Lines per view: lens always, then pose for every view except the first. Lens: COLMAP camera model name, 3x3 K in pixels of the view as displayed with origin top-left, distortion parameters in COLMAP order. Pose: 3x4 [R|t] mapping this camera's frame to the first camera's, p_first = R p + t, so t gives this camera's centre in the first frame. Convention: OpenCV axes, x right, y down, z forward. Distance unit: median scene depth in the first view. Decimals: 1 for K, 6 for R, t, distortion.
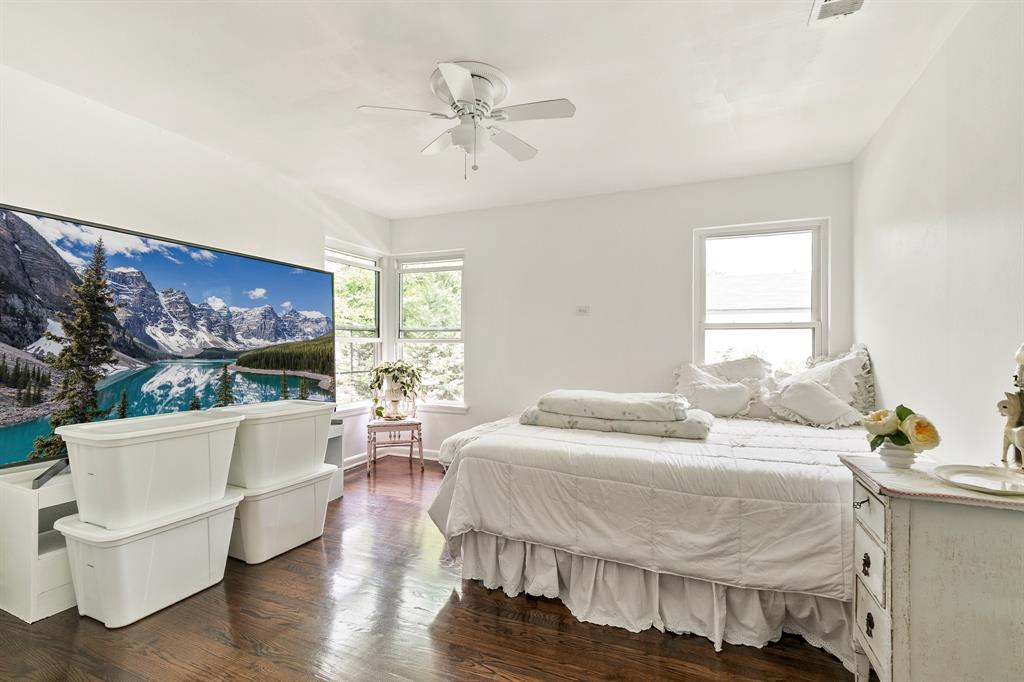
lens RADIAL K [[466.0, 0, 513.0], [0, 466.0, 343.5], [0, 0, 1]] dist [0.002000, 0.000773]
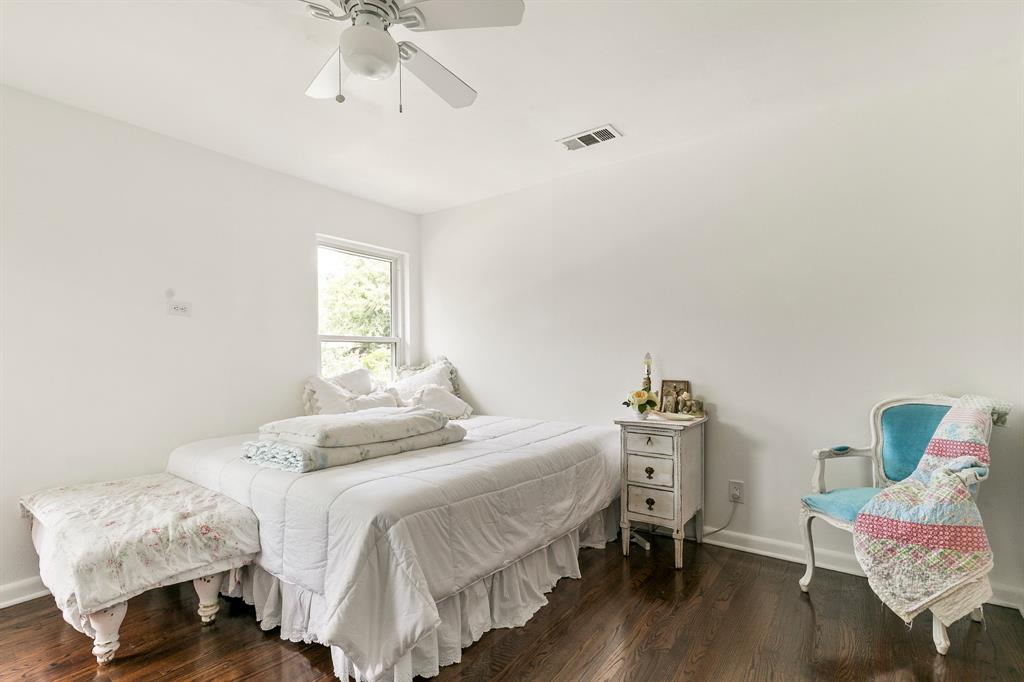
lens RADIAL K [[466.0, 0, 533.4], [0, 466.0, 358.6], [0, 0, 1]] dist [0.002000, 0.000773]
pose [[0.223599, -0.007806, 0.974650, -0.798243], [0.003889, 0.999967, 0.007117, -0.000270], [-0.974674, 0.002199, 0.223622, 0.706171]]
